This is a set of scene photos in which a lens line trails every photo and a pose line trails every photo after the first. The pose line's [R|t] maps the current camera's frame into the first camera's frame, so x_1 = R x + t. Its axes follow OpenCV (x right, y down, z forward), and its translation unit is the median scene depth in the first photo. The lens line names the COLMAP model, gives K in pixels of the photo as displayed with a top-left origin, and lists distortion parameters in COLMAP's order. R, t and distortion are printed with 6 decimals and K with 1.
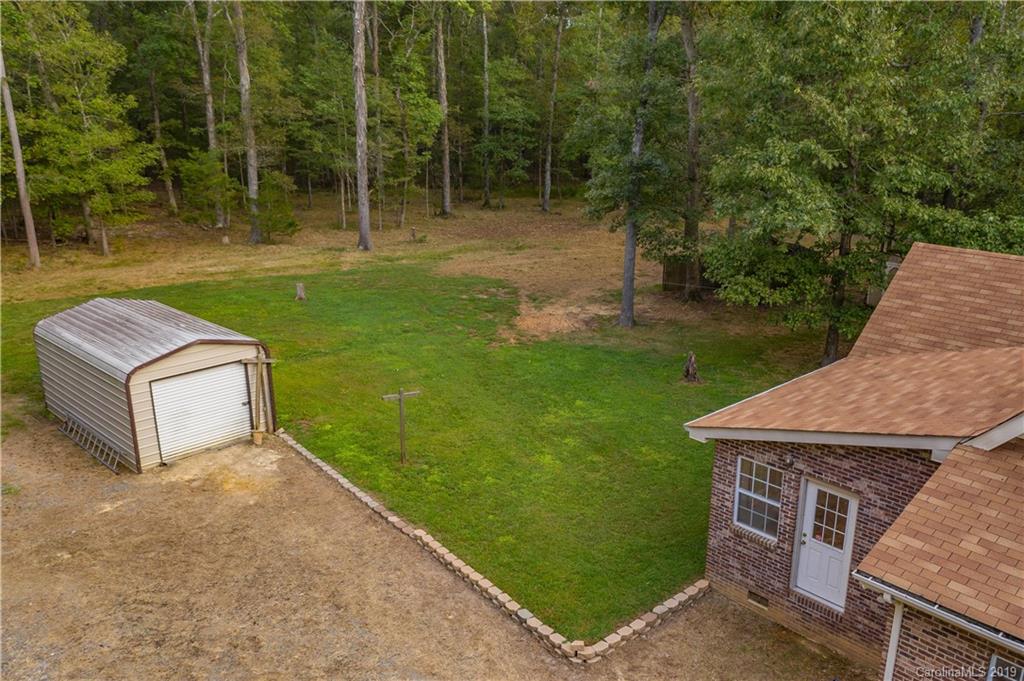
lens RADIAL K [[813.6, 0, 512.0], [0, 813.6, 340.5], [0, 0, 1]] dist [-0.013614, -0.006188]
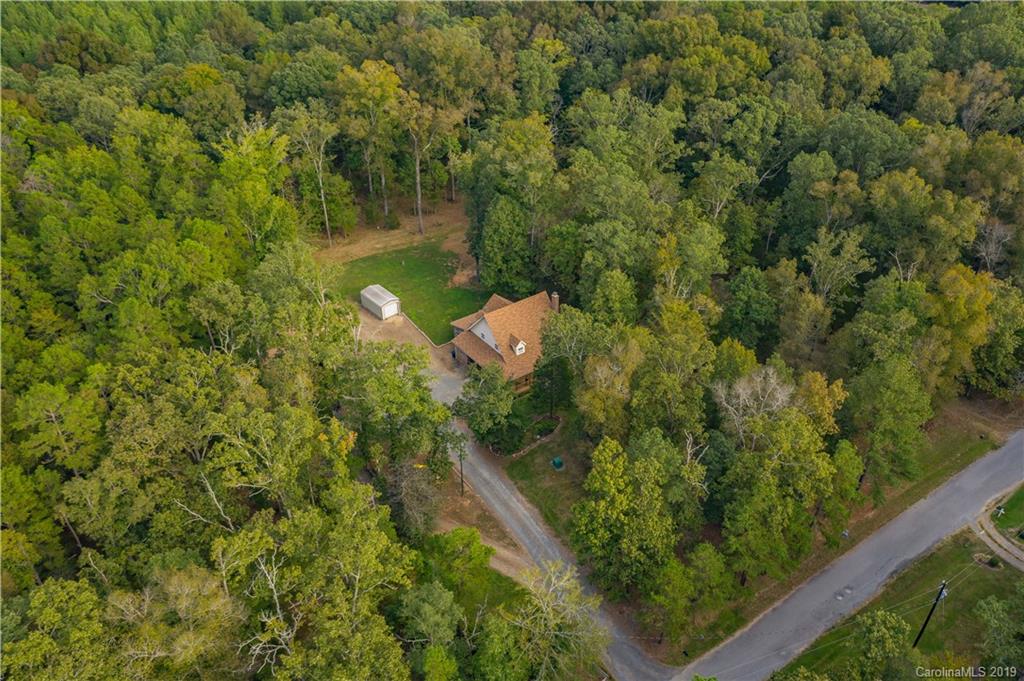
lens RADIAL K [[813.6, 0, 512.0], [0, 813.6, 340.5], [0, 0, 1]] dist [-0.013614, -0.006188]
pose [[0.994086, 0.053661, -0.094416, 1.044612], [-0.021770, 0.950214, 0.310837, -1.496360], [0.106395, -0.306943, 0.945762, -4.431303]]
